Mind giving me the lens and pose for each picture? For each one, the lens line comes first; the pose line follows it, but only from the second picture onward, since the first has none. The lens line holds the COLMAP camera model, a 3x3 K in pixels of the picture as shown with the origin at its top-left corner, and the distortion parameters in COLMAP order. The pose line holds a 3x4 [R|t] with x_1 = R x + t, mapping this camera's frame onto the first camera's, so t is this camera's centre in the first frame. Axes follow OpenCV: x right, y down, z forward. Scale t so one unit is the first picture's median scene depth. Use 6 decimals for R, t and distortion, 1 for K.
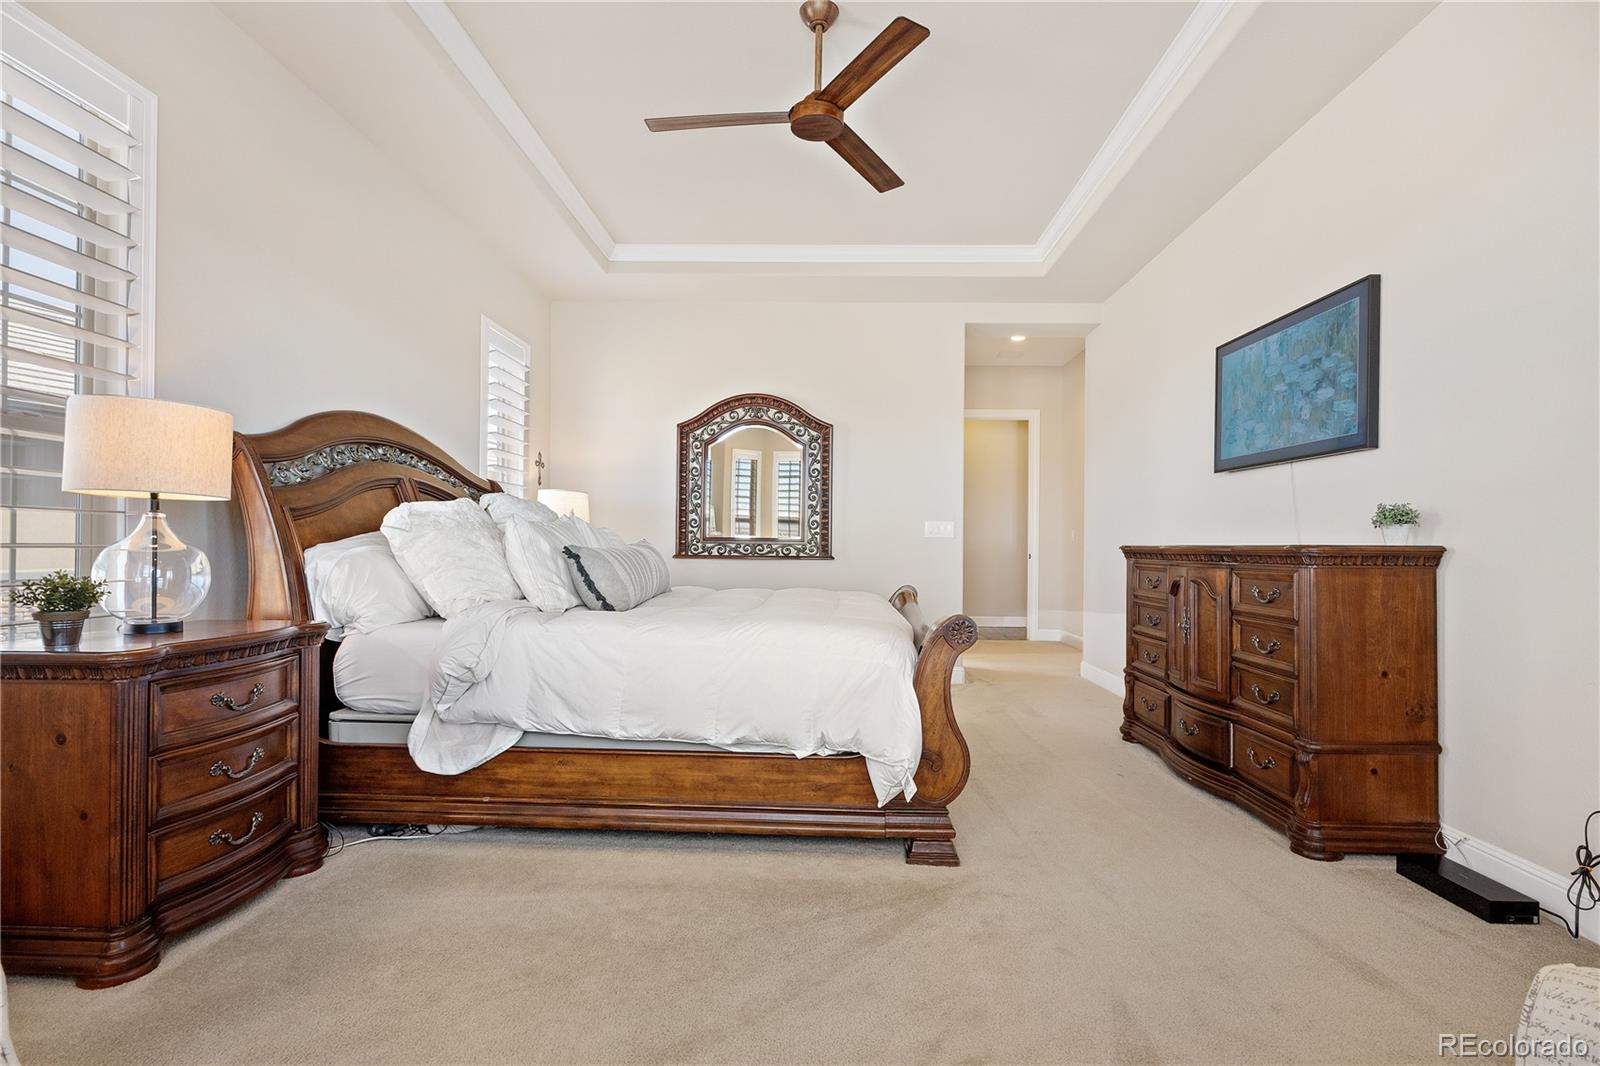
lens RADIAL K [[805.9, 0, 797.9], [0, 805.9, 532.7], [0, 0, 1]] dist [-0.002821, 0.000236]
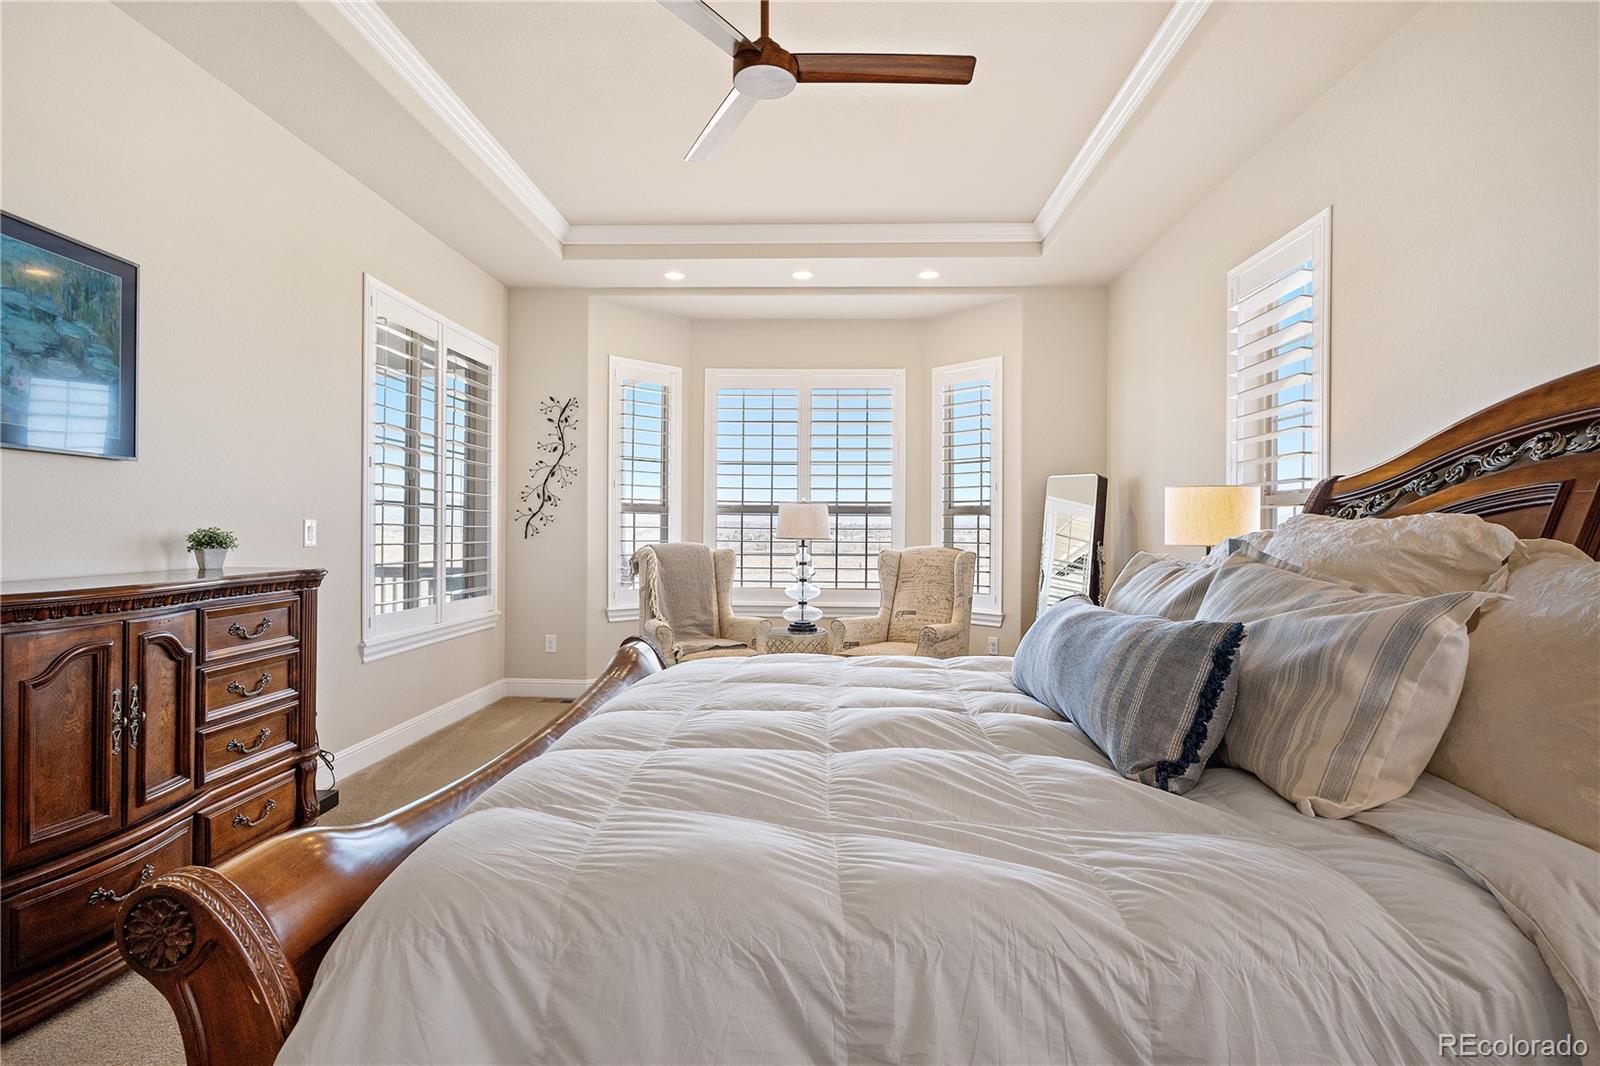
lens RADIAL K [[805.9, 0, 795.7], [0, 805.9, 538.3], [0, 0, 1]] dist [-0.002821, 0.000236]
pose [[-0.999897, -0.013943, 0.003365, -0.019483], [-0.013950, 0.999900, -0.002116, -0.026239], [-0.003335, -0.002163, -0.999992, 1.778949]]
